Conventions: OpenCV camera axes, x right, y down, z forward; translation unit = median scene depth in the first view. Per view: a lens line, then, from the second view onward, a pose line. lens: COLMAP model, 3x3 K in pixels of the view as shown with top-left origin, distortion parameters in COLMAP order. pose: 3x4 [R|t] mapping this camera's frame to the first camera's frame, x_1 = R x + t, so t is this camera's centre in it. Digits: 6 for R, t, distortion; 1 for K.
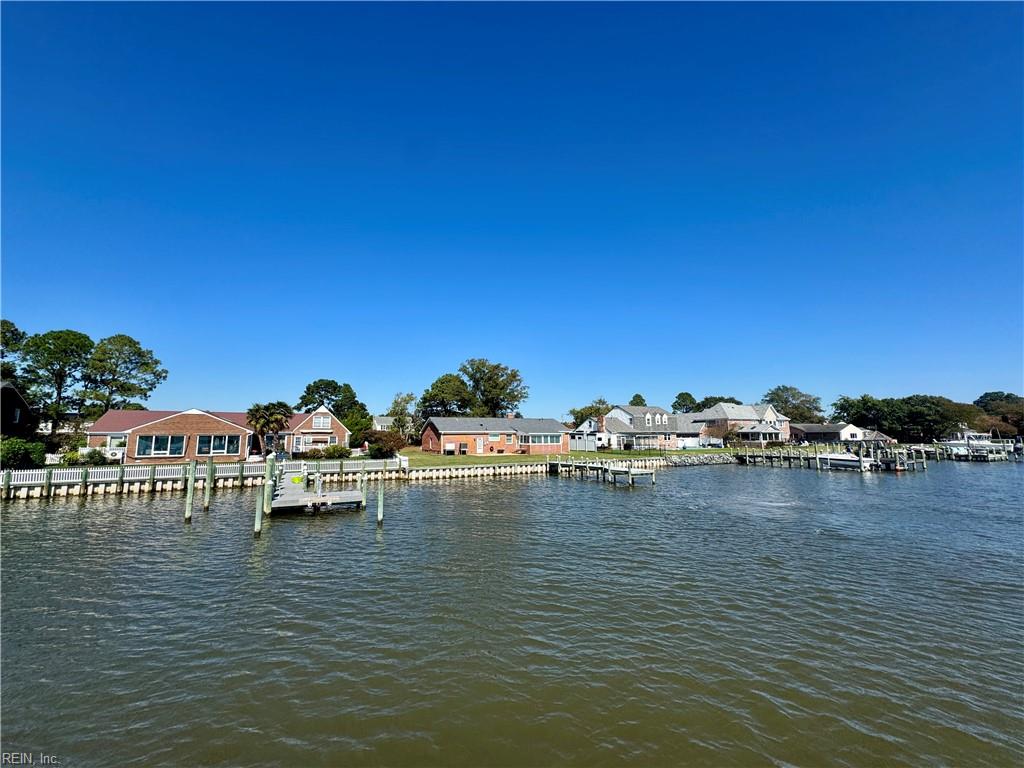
lens RADIAL K [[410.7, 0, 517.6], [0, 410.7, 393.1], [0, 0, 1]] dist [-0.001168, -0.000648]
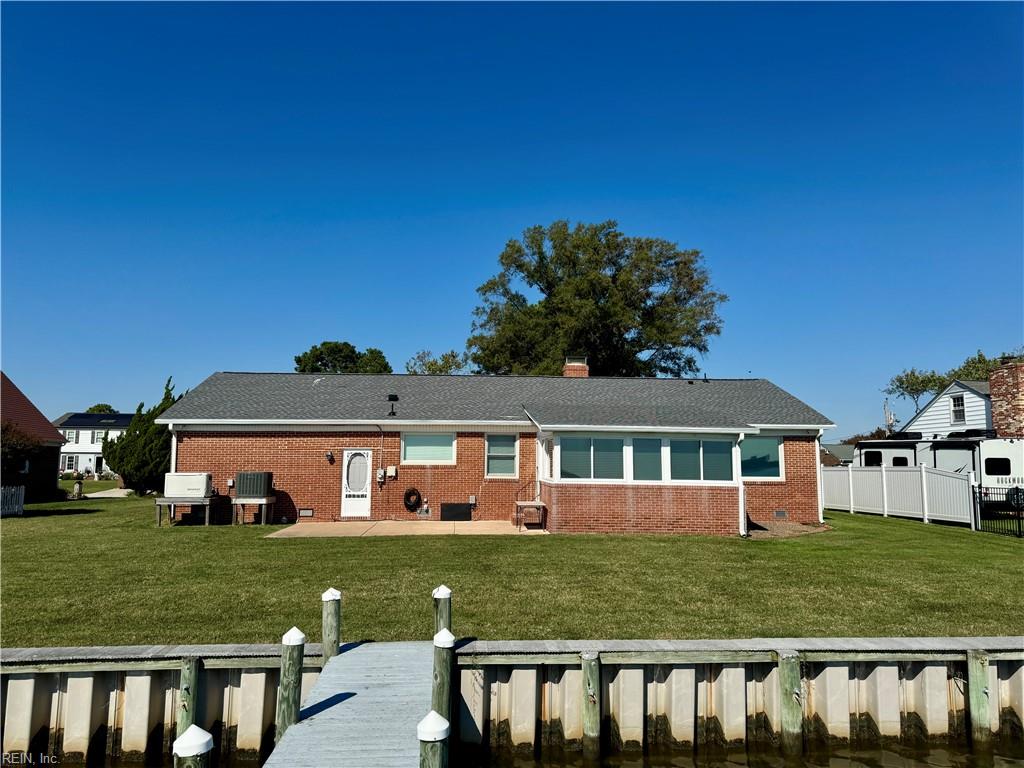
lens RADIAL K [[727.5, 0, 510.9], [0, 727.5, 382.5], [0, 0, 1]] dist [0.053334, -0.052913]
pose [[0.913553, -0.037503, -0.404987, 0.125225], [0.032900, 0.999291, -0.018324, 0.067266], [0.405387, 0.003416, 0.914139, 0.547614]]
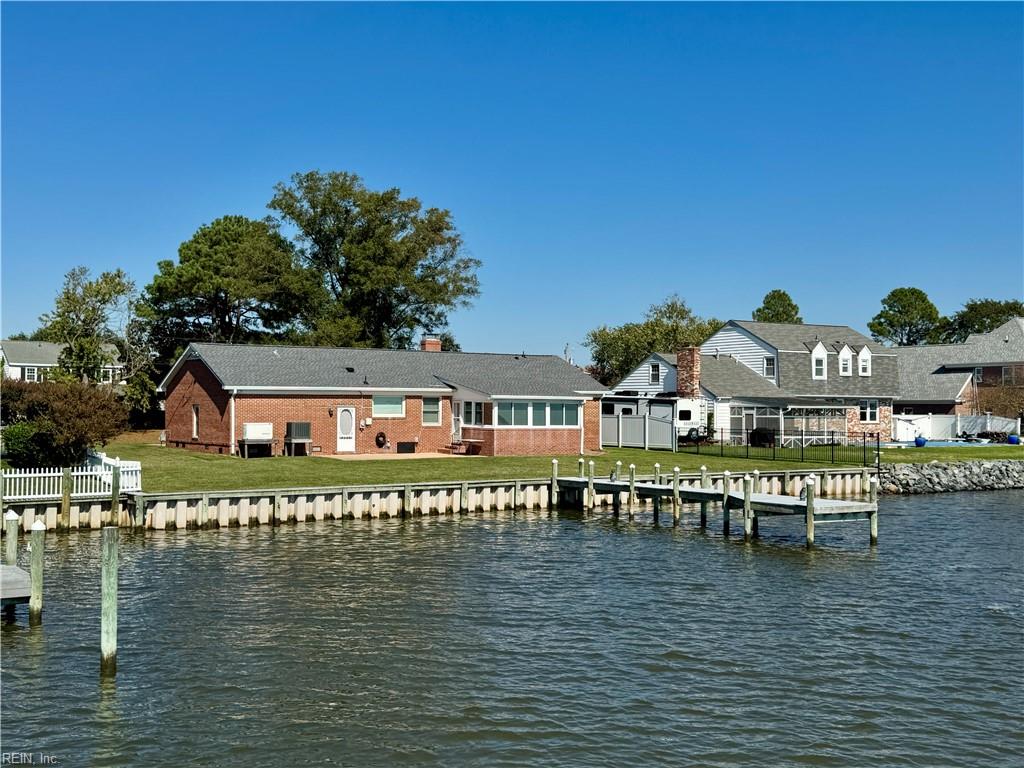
lens RADIAL K [[1173.2, 0, 531.8], [0, 1173.2, 393.5], [0, 0, 1]] dist [0.117423, 0.000000]
pose [[0.995345, 0.012460, 0.095571, -0.026467], [-0.021286, 0.995541, 0.091901, 0.004031], [-0.093999, -0.093507, 0.991171, 0.018215]]
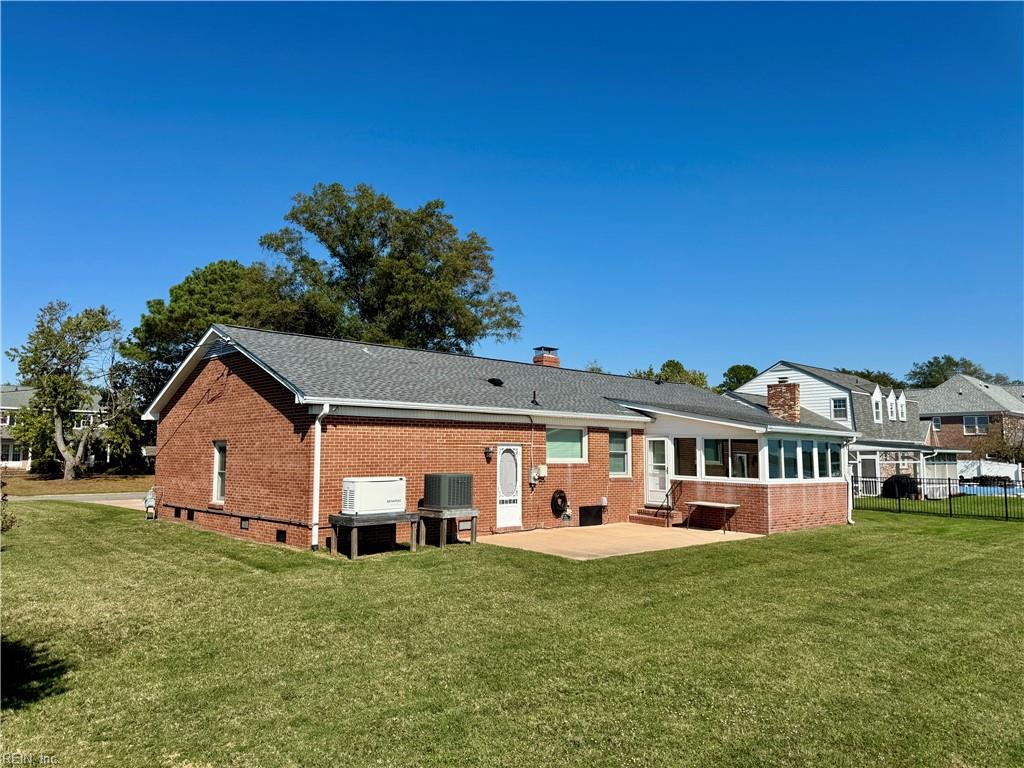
lens RADIAL K [[727.5, 0, 514.4], [0, 727.5, 394.4], [0, 0, 1]] dist [0.053334, -0.052913]
pose [[0.965767, 0.033995, 0.257173, -0.144478], [-0.039450, 0.999092, 0.016080, 0.066170], [-0.256393, -0.025675, 0.966232, 0.561825]]
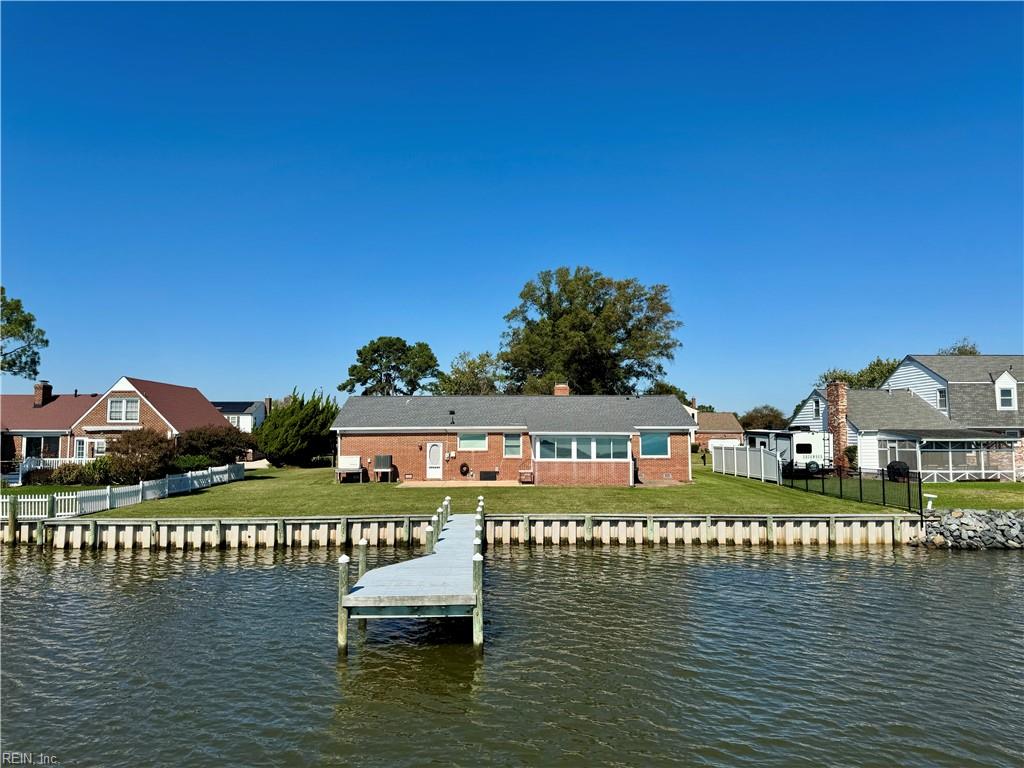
lens RADIAL K [[727.5, 0, 509.2], [0, 727.5, 376.2], [0, 0, 1]] dist [0.053334, -0.052913]
pose [[0.890207, -0.033572, -0.454317, 0.262720], [0.044647, 0.998909, 0.013668, 0.027843], [0.453362, -0.032451, 0.890735, 0.306147]]
